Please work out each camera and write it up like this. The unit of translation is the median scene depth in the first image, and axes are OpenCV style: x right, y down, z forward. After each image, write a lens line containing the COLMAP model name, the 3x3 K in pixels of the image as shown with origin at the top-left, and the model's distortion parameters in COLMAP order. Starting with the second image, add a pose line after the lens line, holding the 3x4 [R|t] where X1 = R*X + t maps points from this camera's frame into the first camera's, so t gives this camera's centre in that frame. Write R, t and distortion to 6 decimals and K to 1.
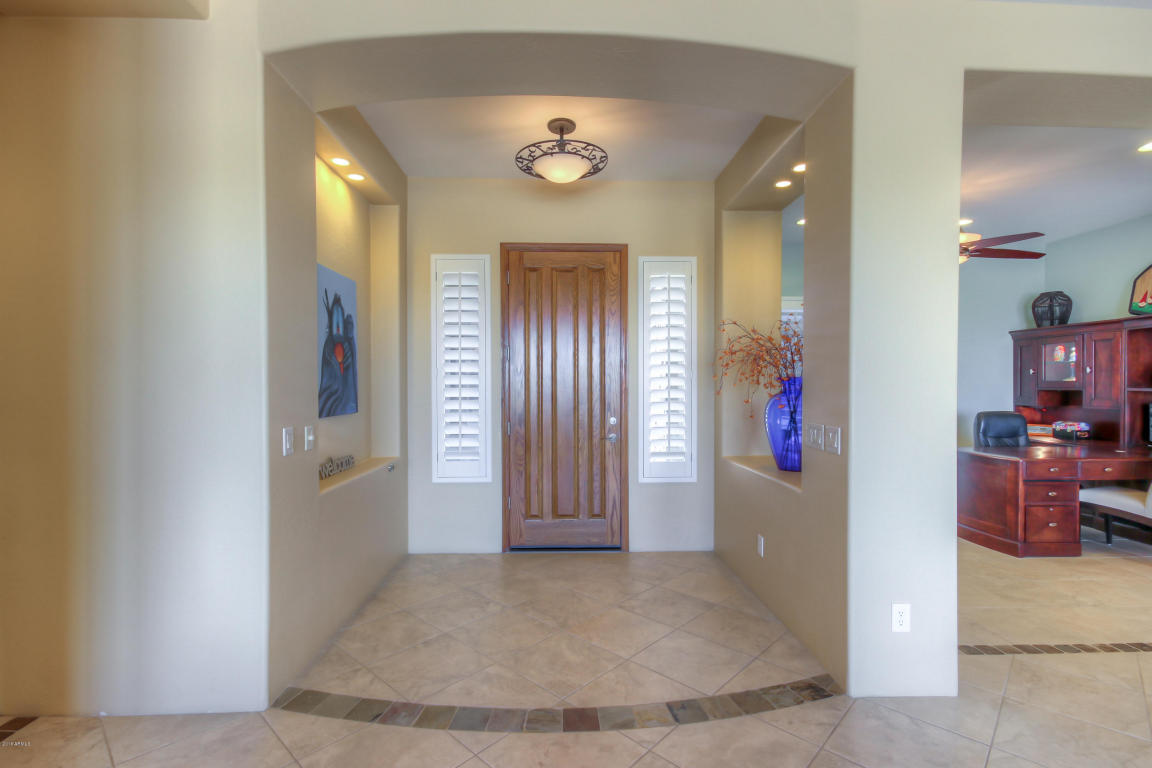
lens RADIAL K [[529.1, 0, 579.2], [0, 529.1, 381.8], [0, 0, 1]] dist [0.020682, -0.003369]
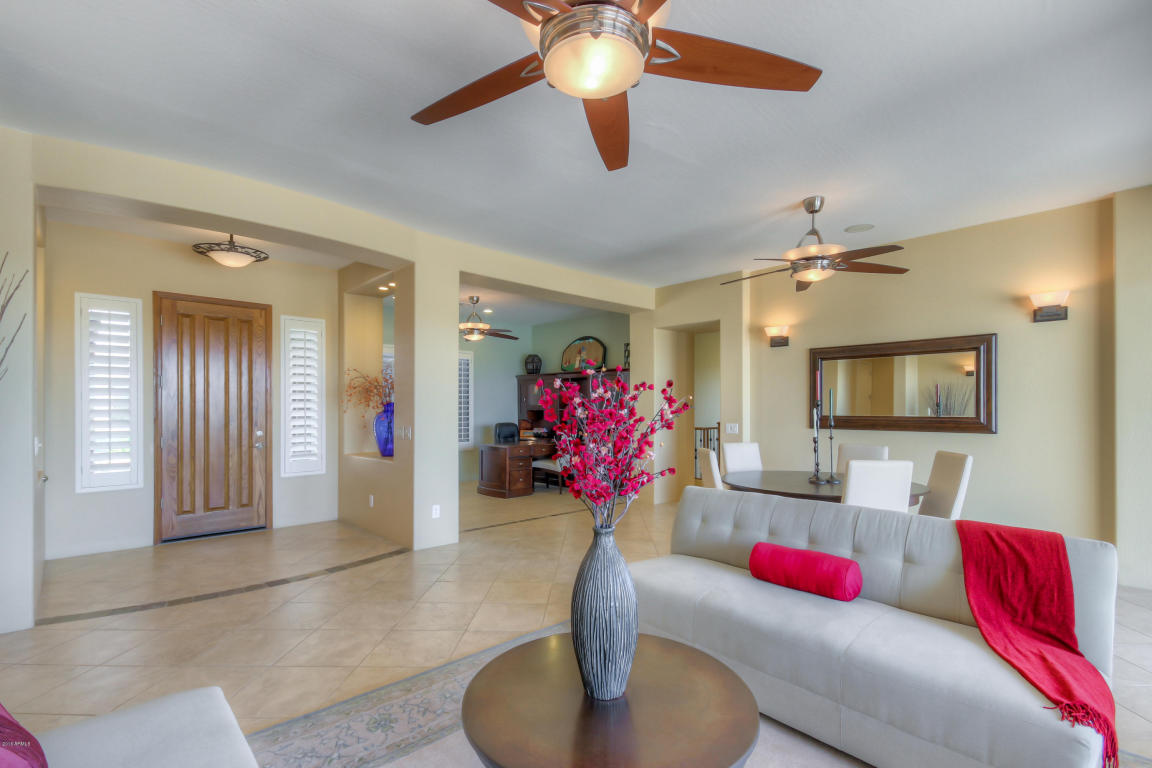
lens RADIAL K [[529.1, 0, 568.5], [0, 529.1, 414.7], [0, 0, 1]] dist [0.020682, -0.003369]
pose [[0.763041, -0.008289, 0.646297, -0.214267], [-0.004007, 0.999838, 0.017555, -0.001788], [-0.646337, -0.015985, 0.762884, -0.553837]]
